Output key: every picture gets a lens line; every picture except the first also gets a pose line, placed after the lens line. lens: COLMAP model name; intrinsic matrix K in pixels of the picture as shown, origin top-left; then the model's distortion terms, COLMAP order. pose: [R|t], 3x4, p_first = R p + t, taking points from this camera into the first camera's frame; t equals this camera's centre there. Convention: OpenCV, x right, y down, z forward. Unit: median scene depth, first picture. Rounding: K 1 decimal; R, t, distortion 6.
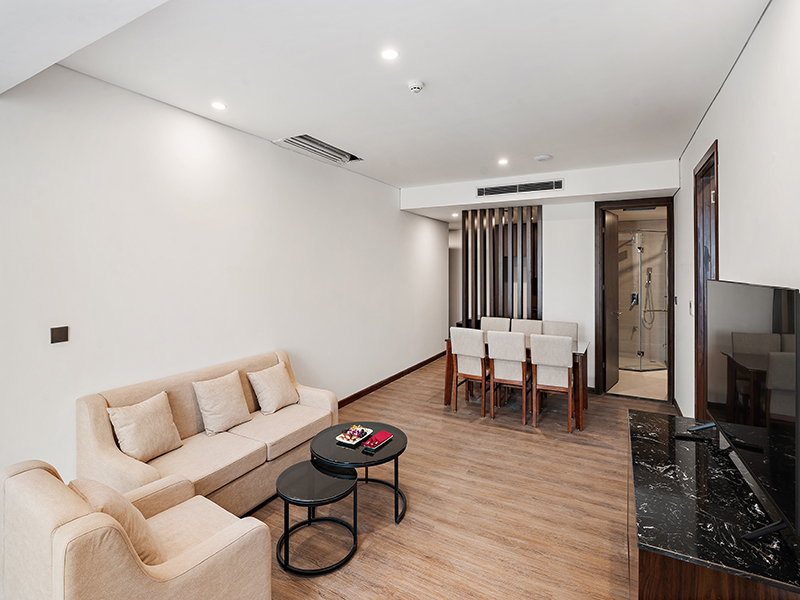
lens RADIAL K [[398.5, 0, 398.1], [0, 398.5, 265.8], [0, 0, 1]] dist [-0.015100, -0.000106]
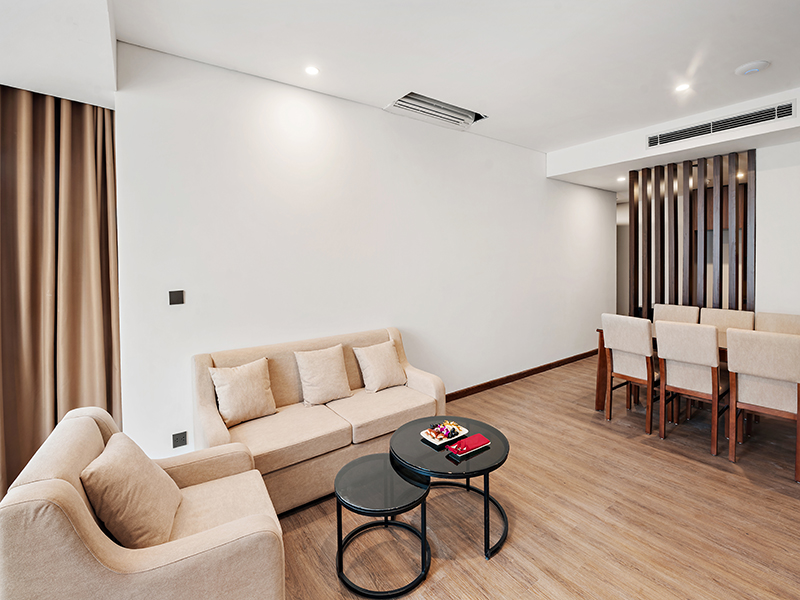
lens RADIAL K [[373.4, 0, 400.3], [0, 373.4, 268.3], [0, 0, 1]] dist [-0.022682, 0.001466]
pose [[0.902994, -0.002339, -0.429646, 0.109420], [0.015624, 0.999503, 0.027397, 0.048420], [0.429368, -0.031452, 0.902582, 0.216156]]
